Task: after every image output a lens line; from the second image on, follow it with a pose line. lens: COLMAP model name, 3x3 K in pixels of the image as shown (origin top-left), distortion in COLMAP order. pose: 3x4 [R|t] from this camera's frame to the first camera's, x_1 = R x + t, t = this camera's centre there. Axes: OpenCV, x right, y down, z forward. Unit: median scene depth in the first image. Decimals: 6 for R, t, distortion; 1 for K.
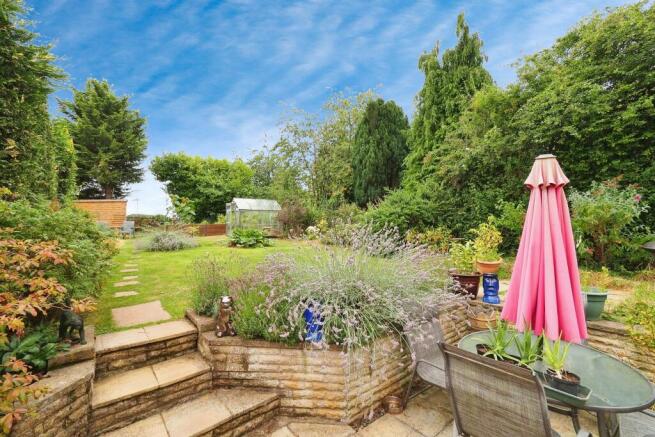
lens RADIAL K [[279.6, 0, 326.6], [0, 279.6, 221.1], [0, 0, 1]] dist [-0.001964, -0.000105]
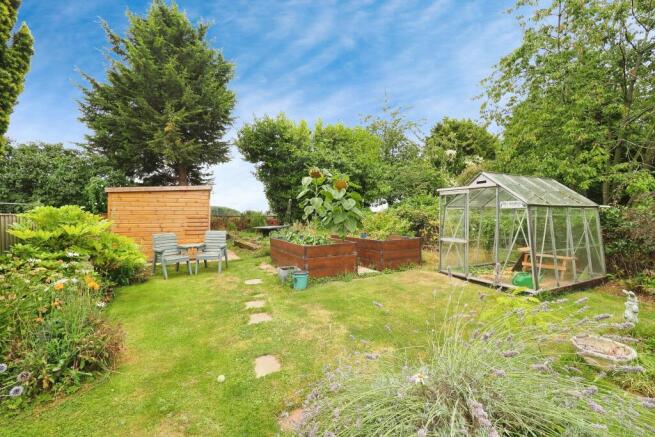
lens RADIAL K [[279.6, 0, 326.6], [0, 279.6, 221.1], [0, 0, 1]] dist [-0.001964, -0.000105]
pose [[0.977791, 0.005448, -0.209512, -0.298849], [0.001558, 0.999446, 0.033258, -0.023213], [0.209577, -0.032845, 0.977240, 0.406985]]
